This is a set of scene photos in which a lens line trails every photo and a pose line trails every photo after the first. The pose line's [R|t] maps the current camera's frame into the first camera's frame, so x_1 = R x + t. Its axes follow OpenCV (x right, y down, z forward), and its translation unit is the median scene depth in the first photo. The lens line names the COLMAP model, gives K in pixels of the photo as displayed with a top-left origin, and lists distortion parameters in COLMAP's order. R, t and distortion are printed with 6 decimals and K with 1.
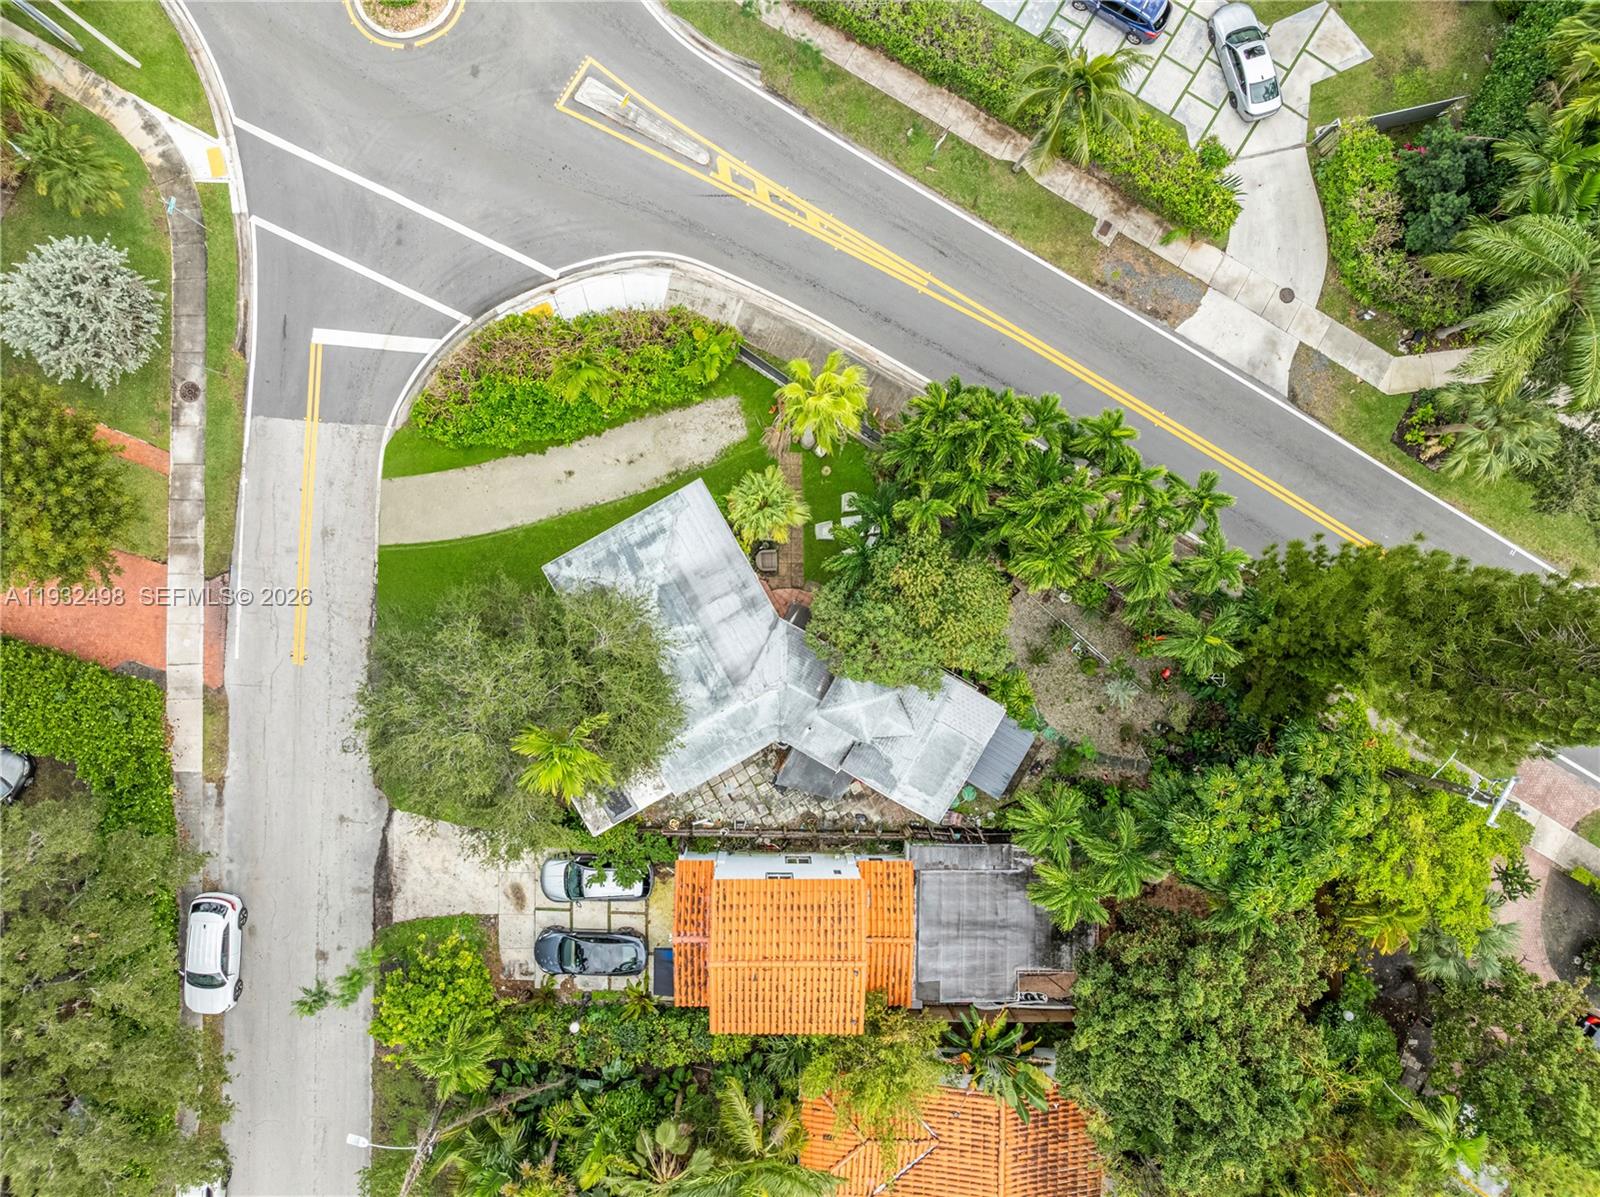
lens RADIAL K [[1146.9, 0, 800.0], [0, 1146.9, 598.5], [0, 0, 1]] dist [-0.059654, 0.028084]
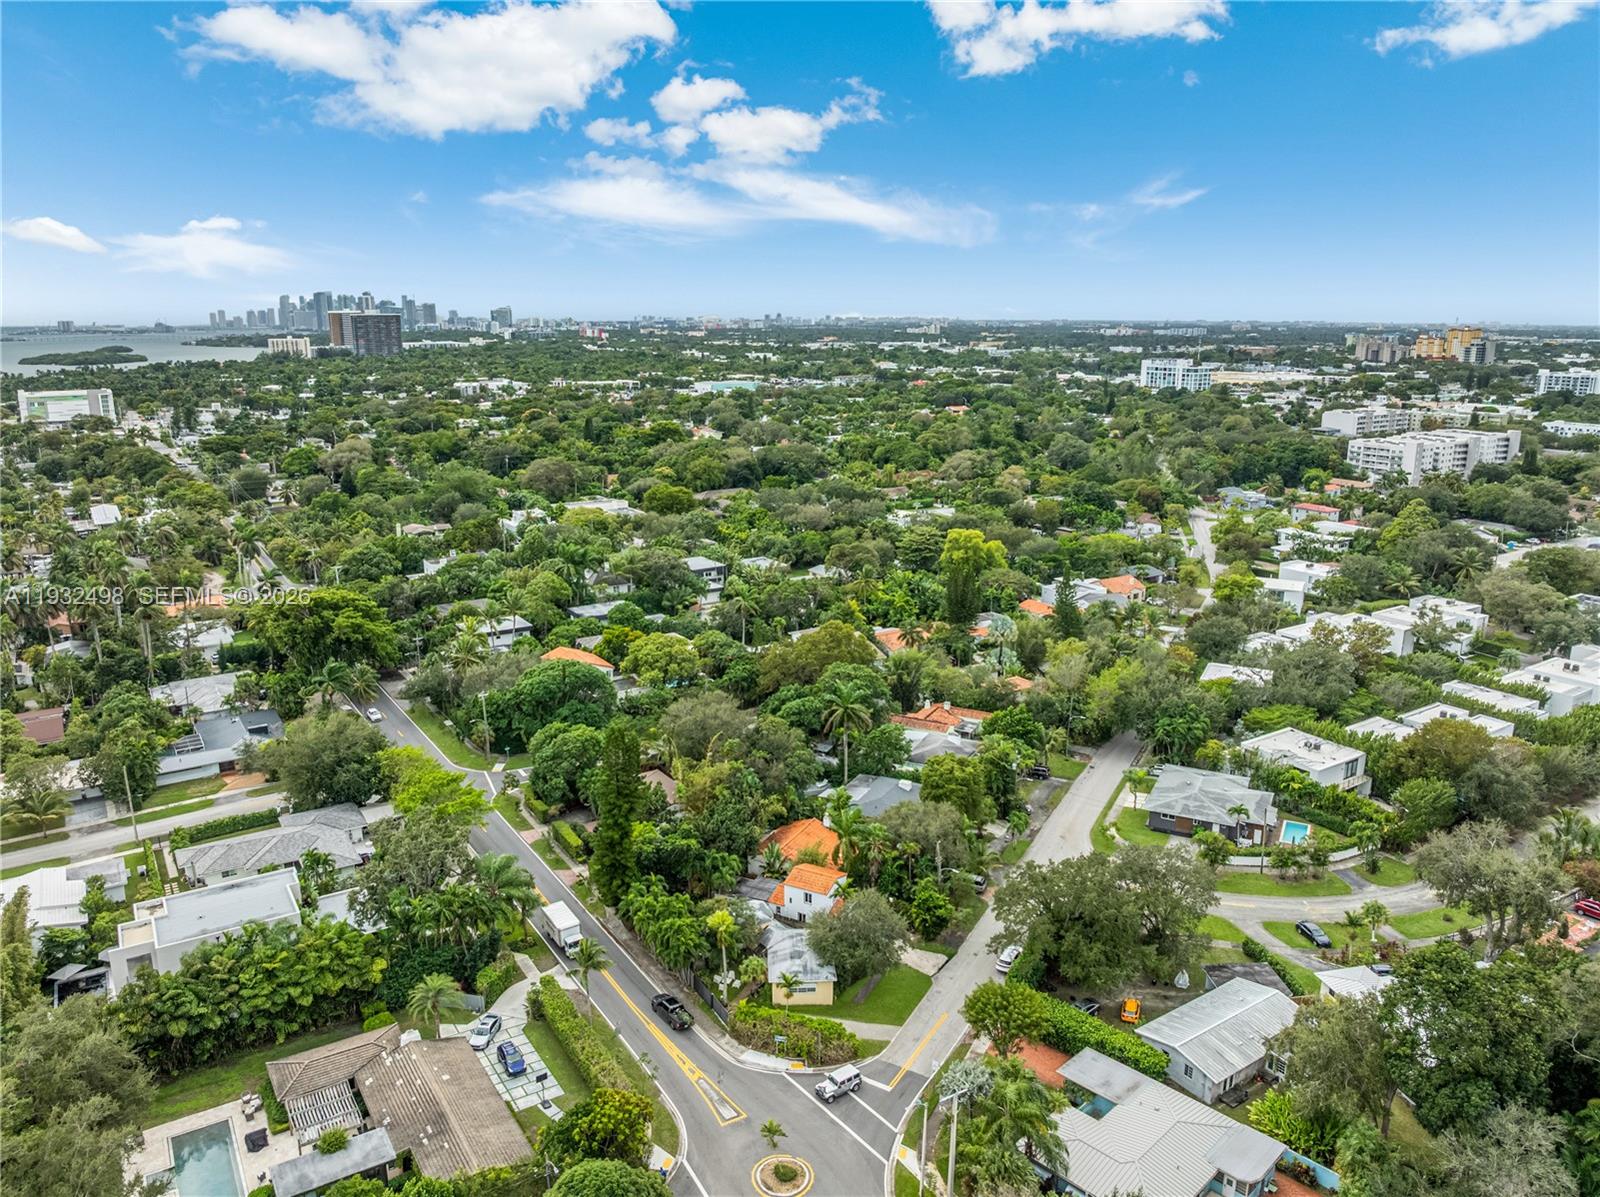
lens RADIAL K [[1146.9, 0, 800.0], [0, 1146.9, 598.5], [0, 0, 1]] dist [-0.059654, 0.028084]
pose [[-0.891138, -0.133870, 0.433534, -1.113284], [0.453157, -0.214528, 0.865232, -2.050056], [-0.022824, 0.967500, 0.251838, -0.506427]]
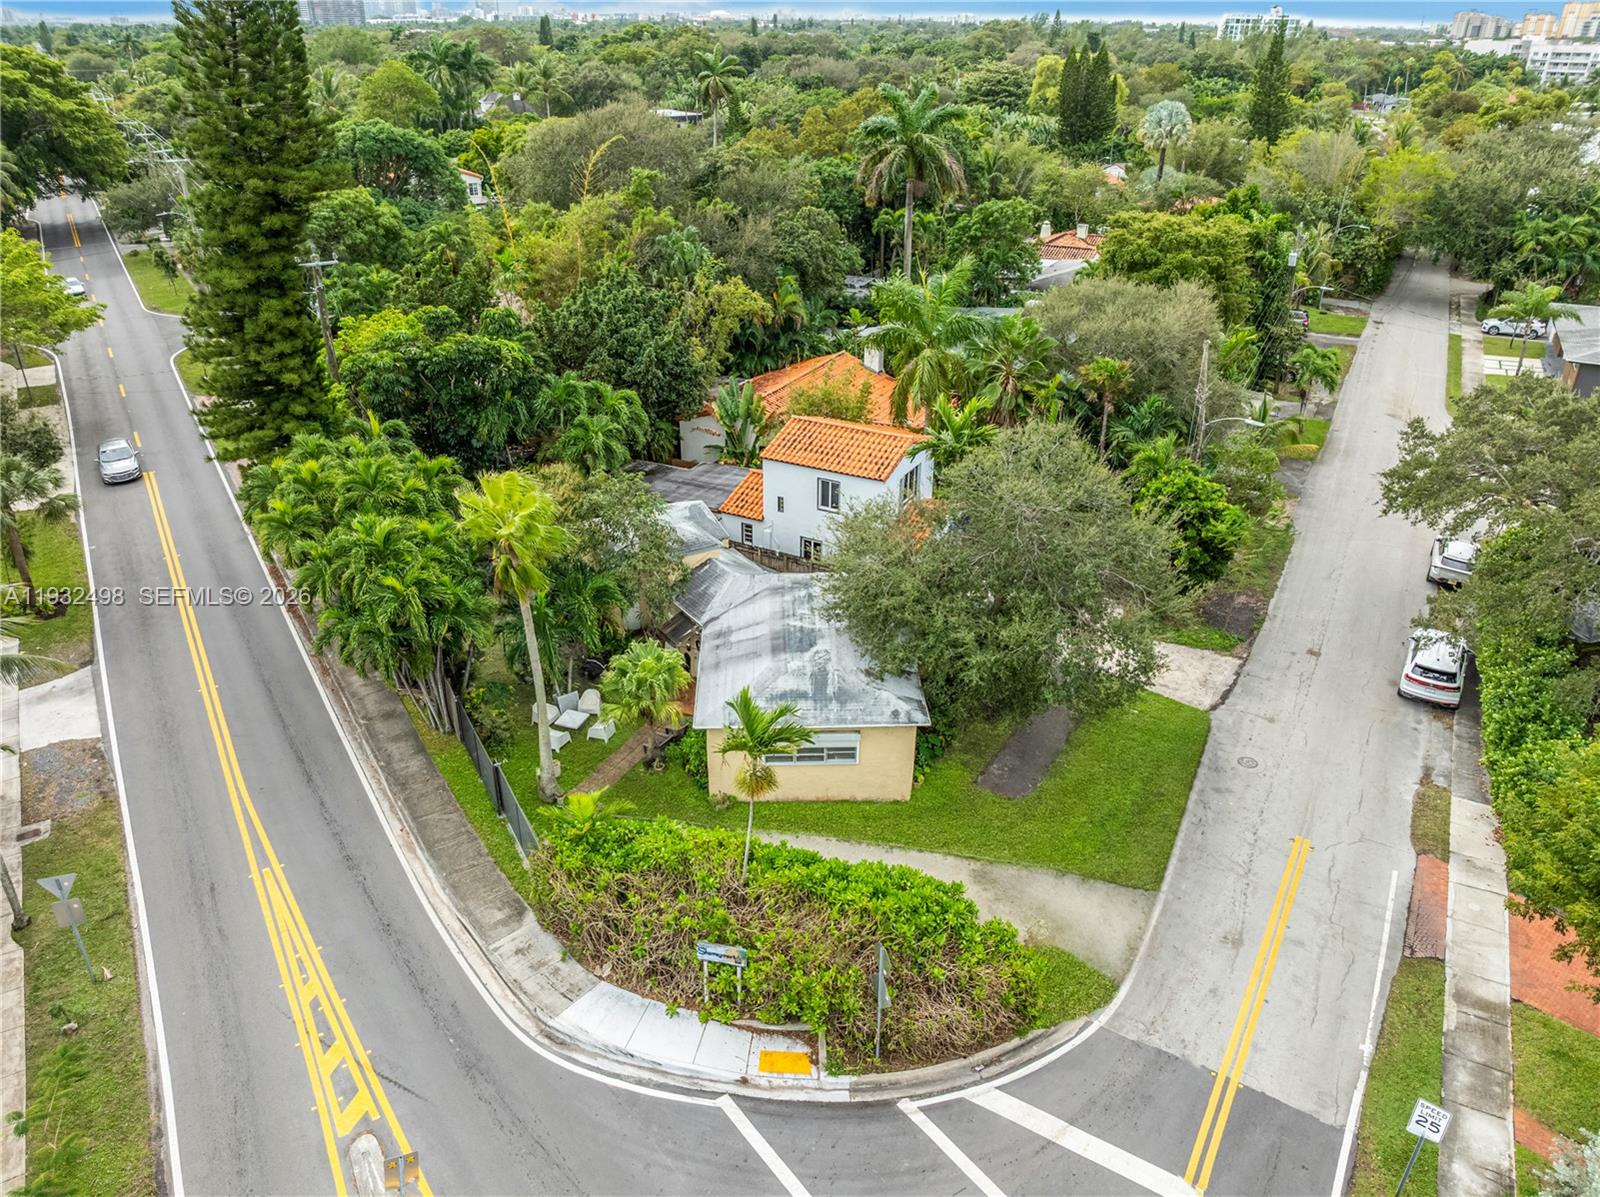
lens RADIAL K [[1146.9, 0, 800.0], [0, 1146.9, 598.5], [0, 0, 1]] dist [-0.059654, 0.028084]
pose [[-0.885318, -0.237058, 0.400019, -0.408235], [0.464099, -0.397389, 0.791640, -0.603075], [-0.028701, 0.886502, 0.461834, 0.534507]]
